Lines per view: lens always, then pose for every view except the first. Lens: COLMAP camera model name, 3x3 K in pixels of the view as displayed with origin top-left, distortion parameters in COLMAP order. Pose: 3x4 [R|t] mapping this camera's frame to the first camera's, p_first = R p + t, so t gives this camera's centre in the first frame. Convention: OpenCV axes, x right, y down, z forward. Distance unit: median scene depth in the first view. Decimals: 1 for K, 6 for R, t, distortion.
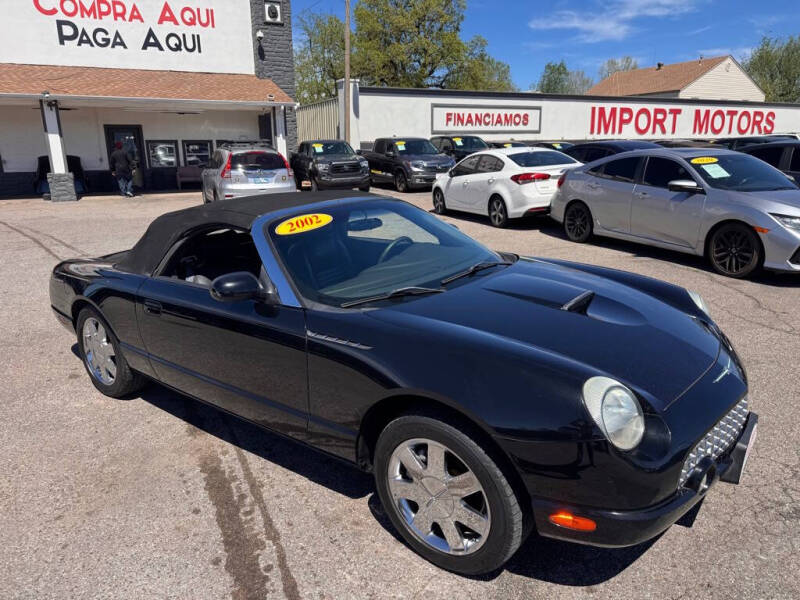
lens RADIAL K [[565.1, 0, 397.6], [0, 565.1, 299.8], [0, 0, 1]] dist [0.036469, -0.040825]
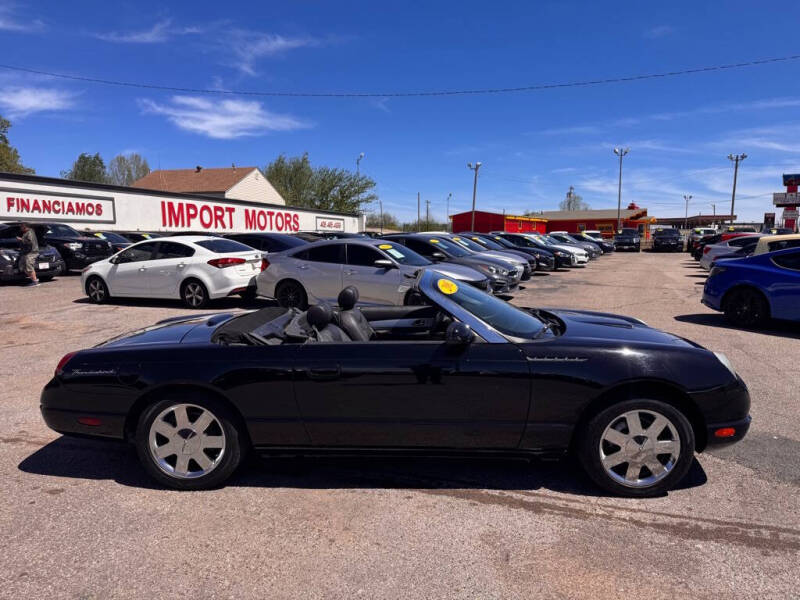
lens RADIAL K [[565.1, 0, 394.4], [0, 565.1, 326.2], [0, 0, 1]] dist [0.036469, -0.040825]
pose [[0.690849, -0.098090, 0.716314, -0.160839], [0.178799, 0.983159, -0.037811, 0.004081], [-0.700542, 0.154198, 0.696753, 0.007230]]
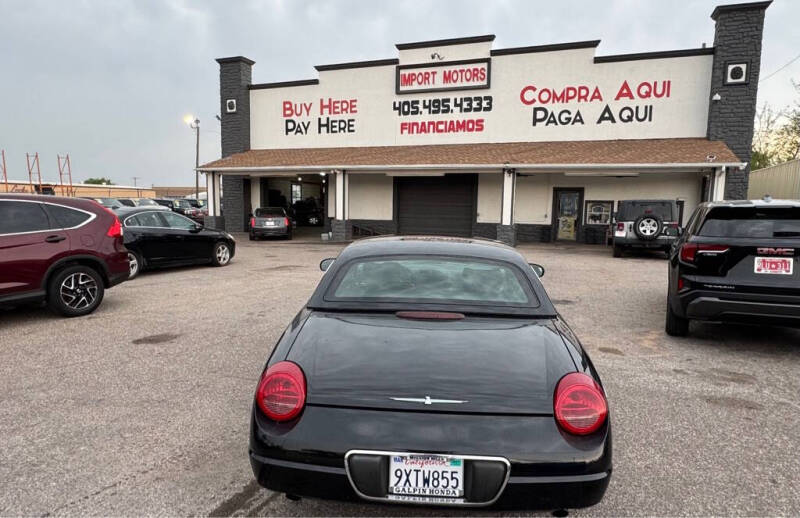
lens RADIAL K [[518.3, 0, 399.1], [0, 518.3, 266.6], [0, 0, 1]] dist [-0.005642, 0.004455]
pose [[0.668047, 0.107331, -0.736338, 0.078329], [-0.220913, 0.973536, -0.058519, -0.012610], [0.710571, 0.201760, 0.674079, 0.075888]]
